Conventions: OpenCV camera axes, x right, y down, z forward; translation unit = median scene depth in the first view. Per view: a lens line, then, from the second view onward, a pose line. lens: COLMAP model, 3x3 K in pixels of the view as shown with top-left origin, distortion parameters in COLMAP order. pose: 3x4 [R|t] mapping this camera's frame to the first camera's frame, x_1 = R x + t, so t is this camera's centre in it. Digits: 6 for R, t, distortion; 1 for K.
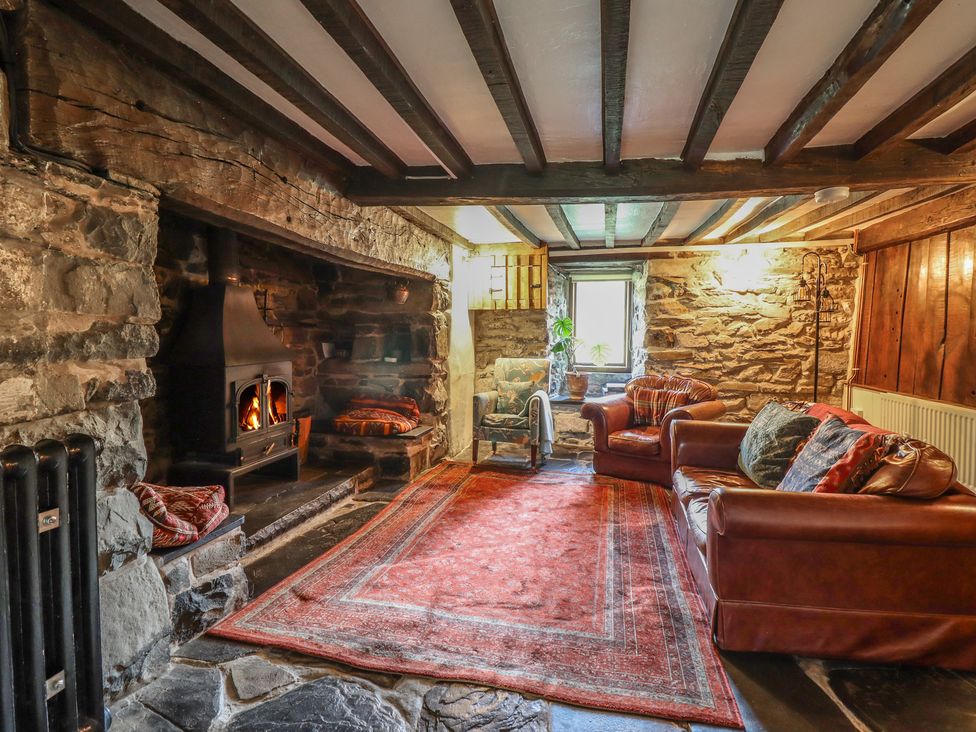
lens RADIAL K [[503.0, 0, 490.2], [0, 503.0, 351.6], [0, 0, 1]] dist [-0.002736, -0.014290]
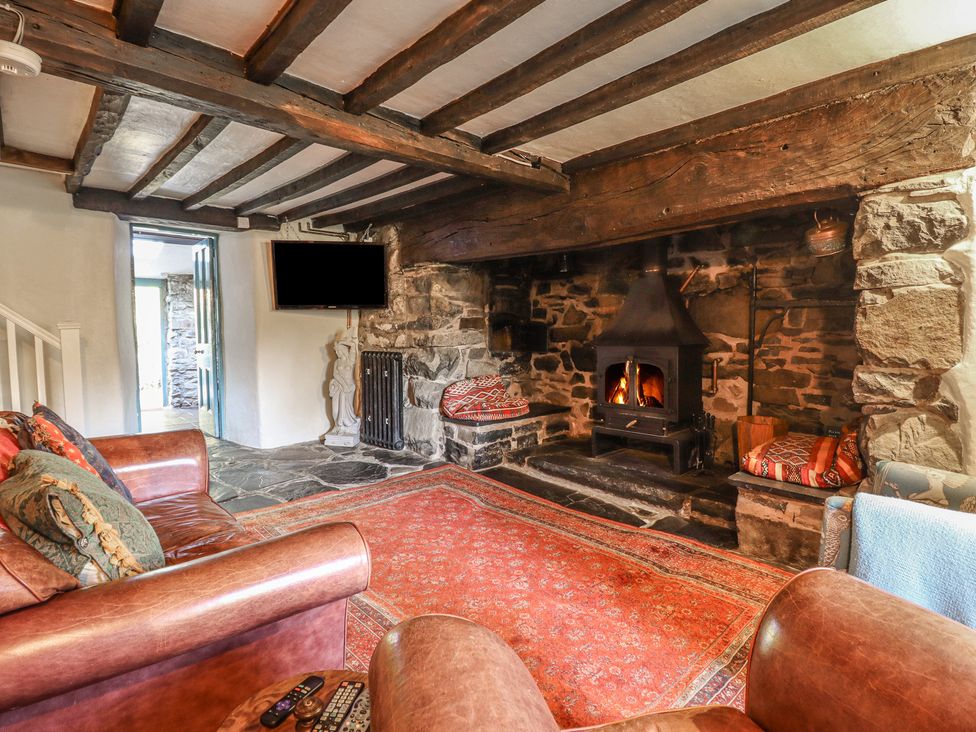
lens RADIAL K [[513.3, 0, 488.0], [0, 513.3, 366.0], [0, 0, 1]] dist [0.001111, -0.014484]
pose [[-0.560633, 0.049377, -0.826591, 0.418019], [-0.030941, 0.996274, 0.080499, -0.008980], [0.827486, 0.070706, -0.557017, 0.869433]]
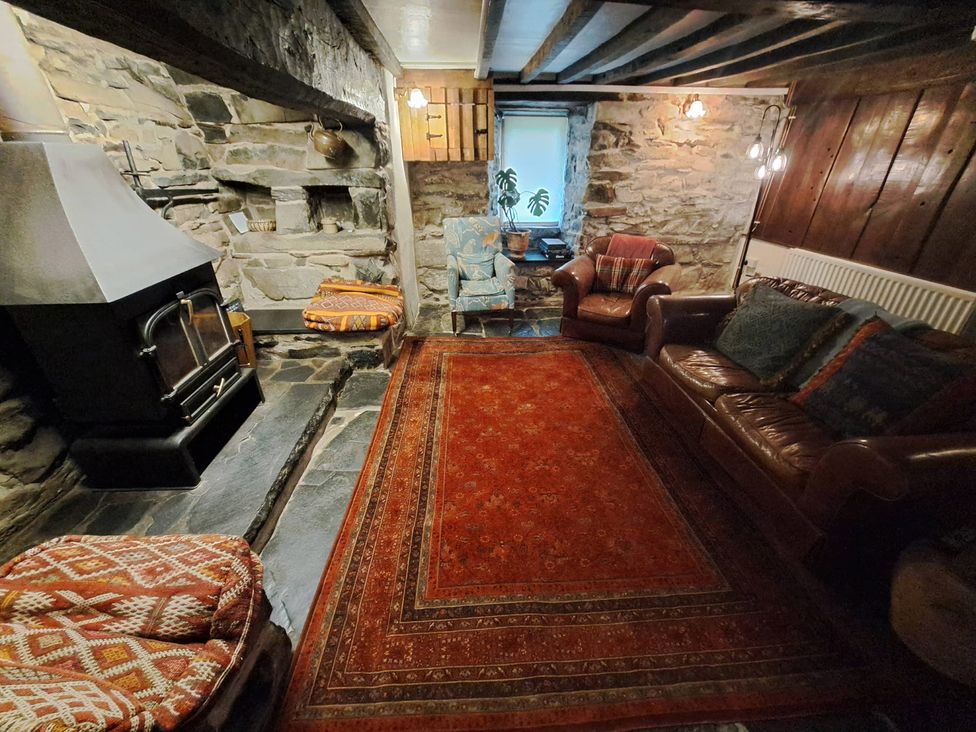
lens RADIAL K [[389.0, 0, 488.0], [0, 389.0, 366.0], [0, 0, 1]] dist [-0.021731, -0.000334]
pose [[0.956661, -0.137797, 0.256539, -0.129169], [0.015274, 0.903488, 0.428342, -0.049879], [-0.290804, -0.405859, 0.866436, 0.253132]]
